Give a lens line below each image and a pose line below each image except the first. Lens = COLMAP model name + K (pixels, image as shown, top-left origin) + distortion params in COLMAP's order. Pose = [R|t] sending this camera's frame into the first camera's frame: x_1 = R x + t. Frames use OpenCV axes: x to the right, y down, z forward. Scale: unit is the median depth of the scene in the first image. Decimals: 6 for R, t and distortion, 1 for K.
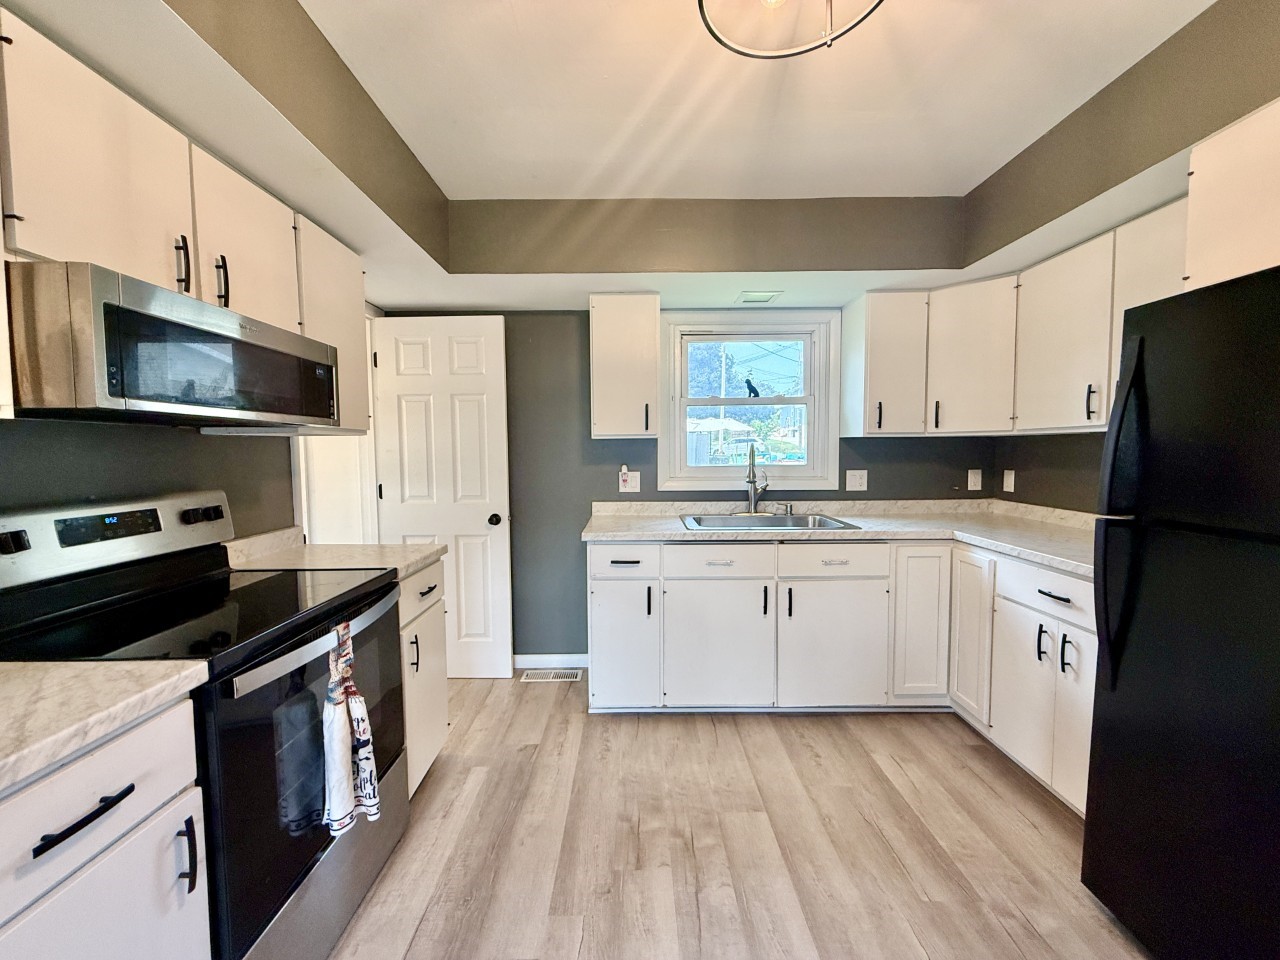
lens RADIAL K [[507.3, 0, 637.4], [0, 507.3, 479.8], [0, 0, 1]] dist [-0.001276, 0.000088]
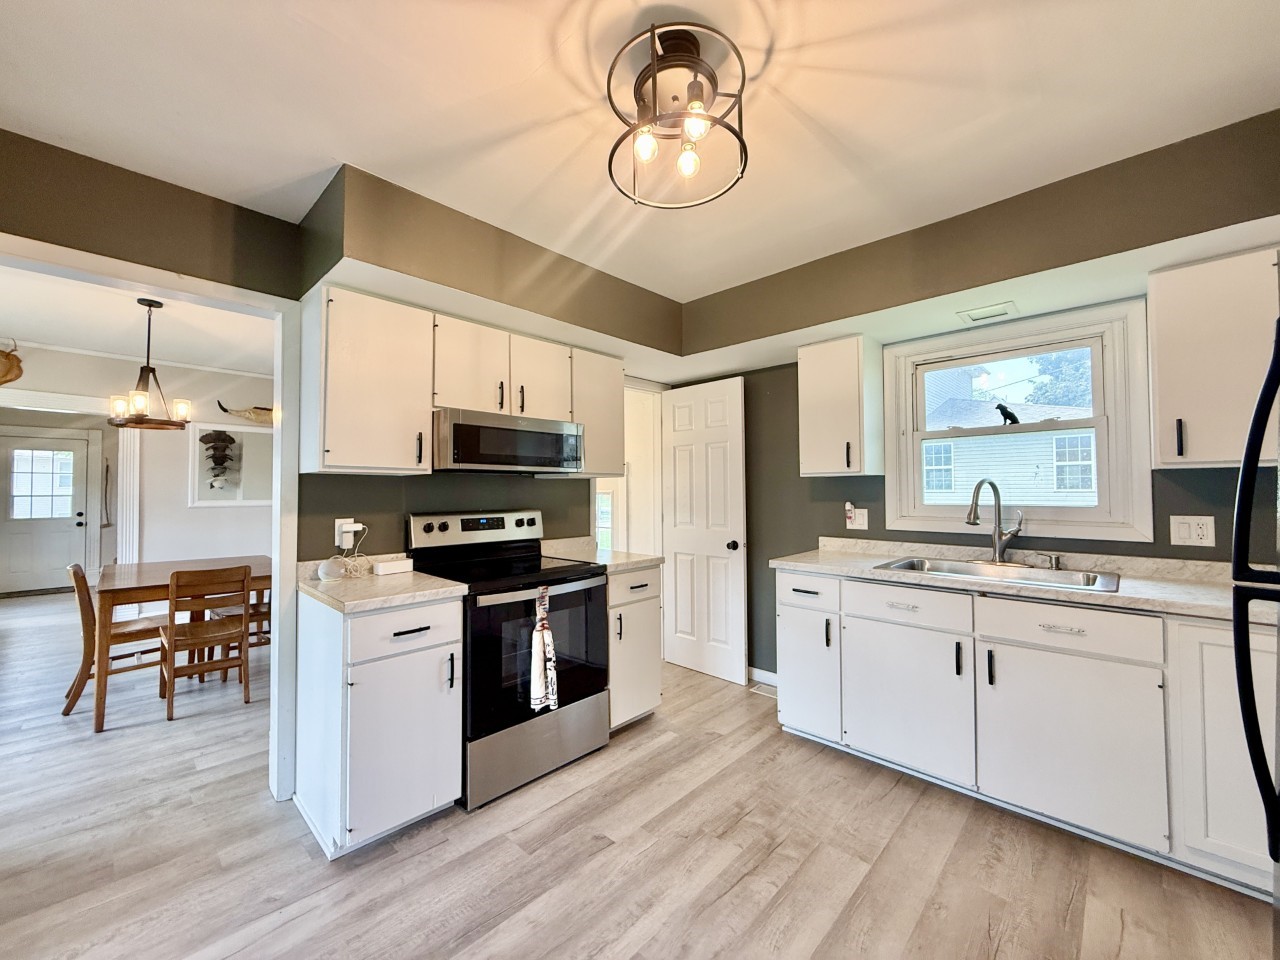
lens RADIAL K [[507.3, 0, 636.0], [0, 507.3, 480.5], [0, 0, 1]] dist [-0.001276, 0.000088]
pose [[0.722105, -0.009809, -0.691714, 0.506612], [-0.041131, 0.997522, -0.057084, 0.004847], [0.690560, 0.069671, 0.719912, -0.036056]]
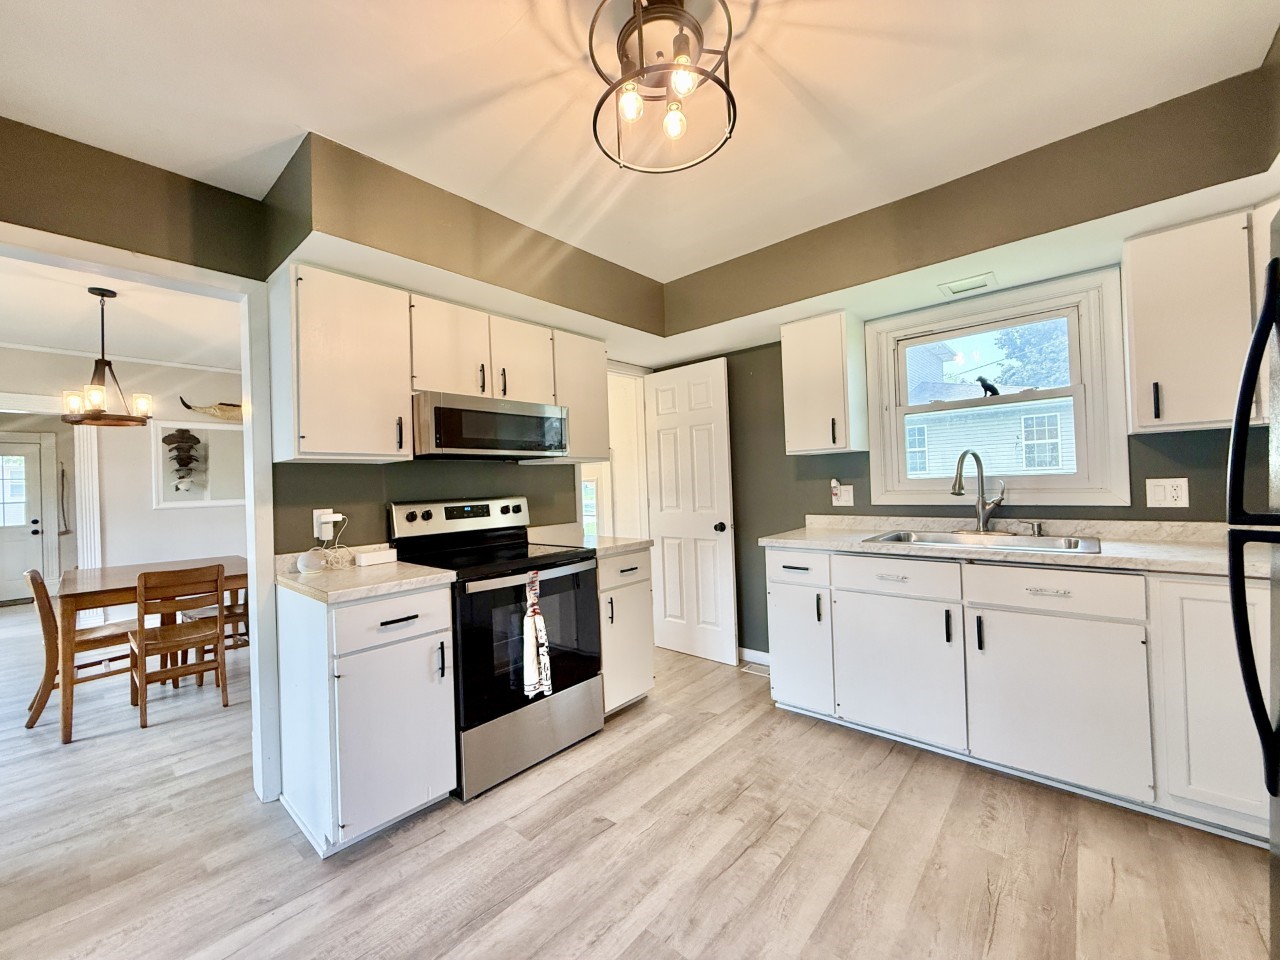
lens RADIAL K [[507.3, 0, 636.1], [0, 507.3, 480.3], [0, 0, 1]] dist [-0.001276, 0.000088]
pose [[0.748905, -0.021630, -0.662324, 0.482324], [-0.009368, 0.999022, -0.043218, 0.029461], [0.662611, 0.038571, 0.747970, -0.036210]]
